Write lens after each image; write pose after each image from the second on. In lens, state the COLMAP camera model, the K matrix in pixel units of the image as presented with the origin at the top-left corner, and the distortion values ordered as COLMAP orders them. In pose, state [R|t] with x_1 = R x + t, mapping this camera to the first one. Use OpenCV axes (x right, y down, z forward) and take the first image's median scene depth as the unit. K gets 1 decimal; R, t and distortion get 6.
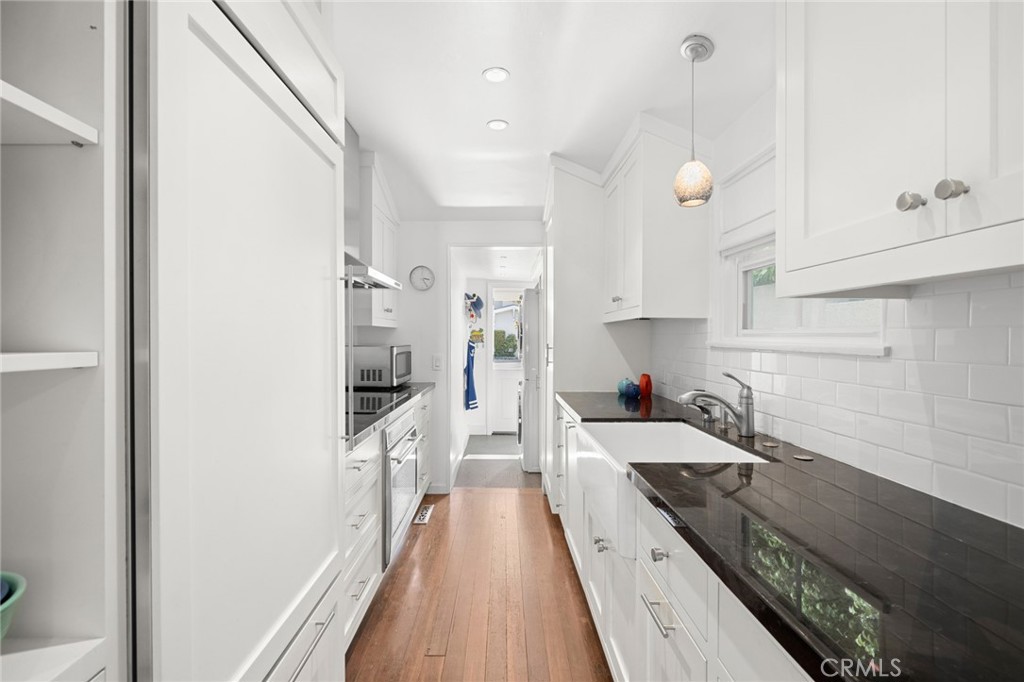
lens RADIAL K [[453.9, 0, 507.7], [0, 453.9, 332.1], [0, 0, 1]] dist [-0.001948, -0.000346]
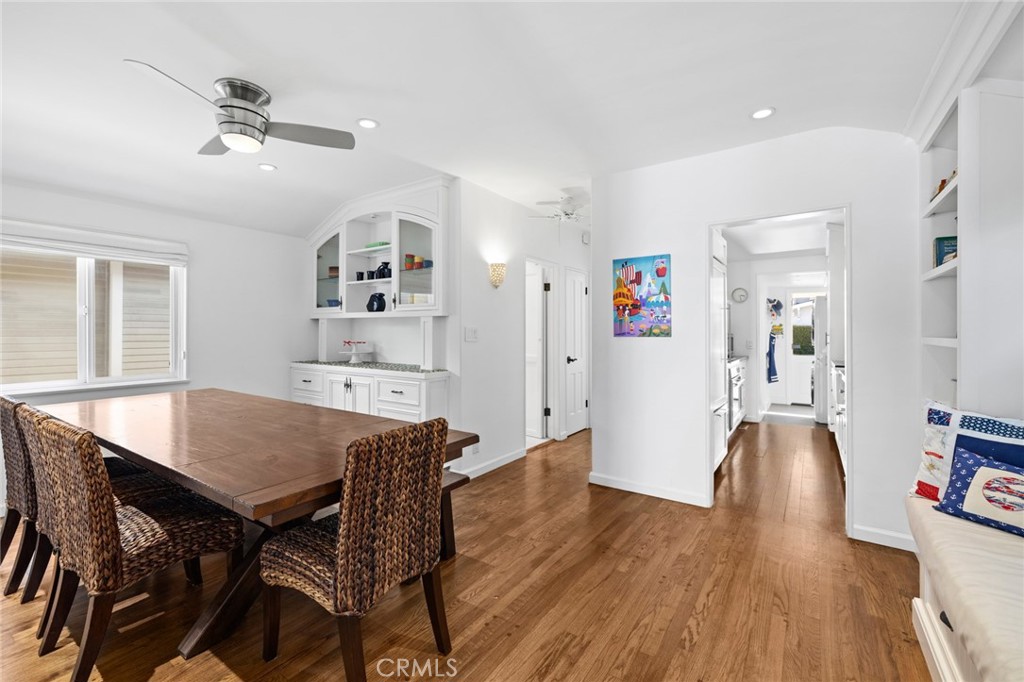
lens RADIAL K [[444.2, 0, 508.3], [0, 444.2, 330.5], [0, 0, 1]] dist [-0.000433, -0.000078]
pose [[0.819619, -0.002774, -0.572903, 0.053518], [0.004511, 0.999989, 0.001612, 0.009042], [0.572892, -0.003906, 0.819622, -0.868402]]
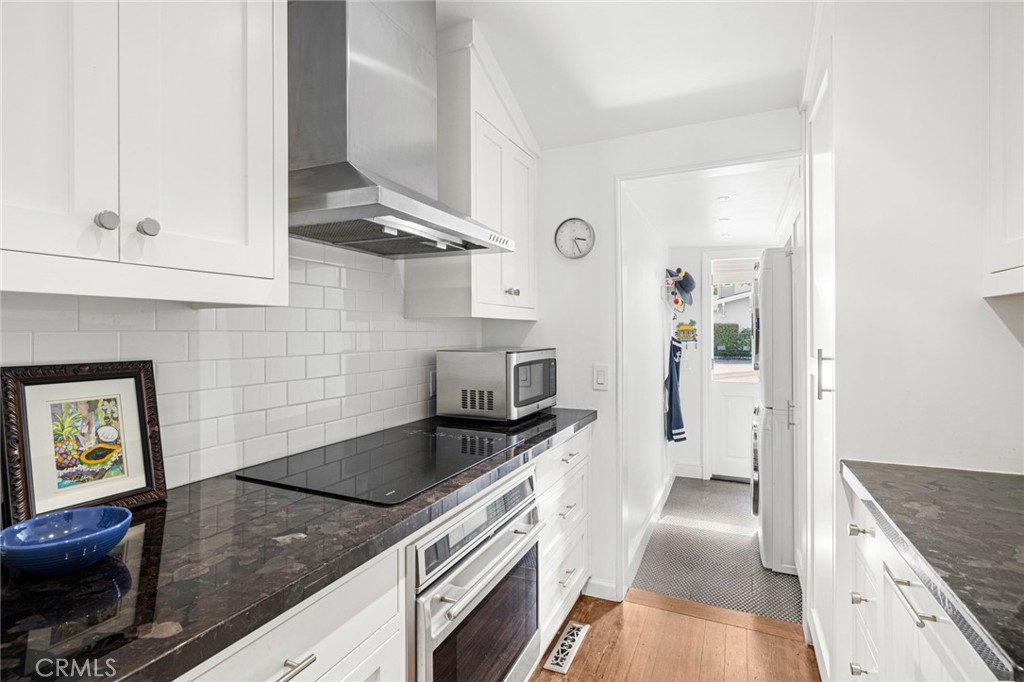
lens RADIAL K [[497.0, 0, 511.5], [0, 497.0, 330.8], [0, 0, 1]] dist [-0.001712, -0.000506]
pose [[0.906363, -0.006706, -0.422446, 0.016097], [0.010161, 0.999931, 0.005928, 0.000542], [0.422377, -0.009665, 0.906369, 0.355130]]
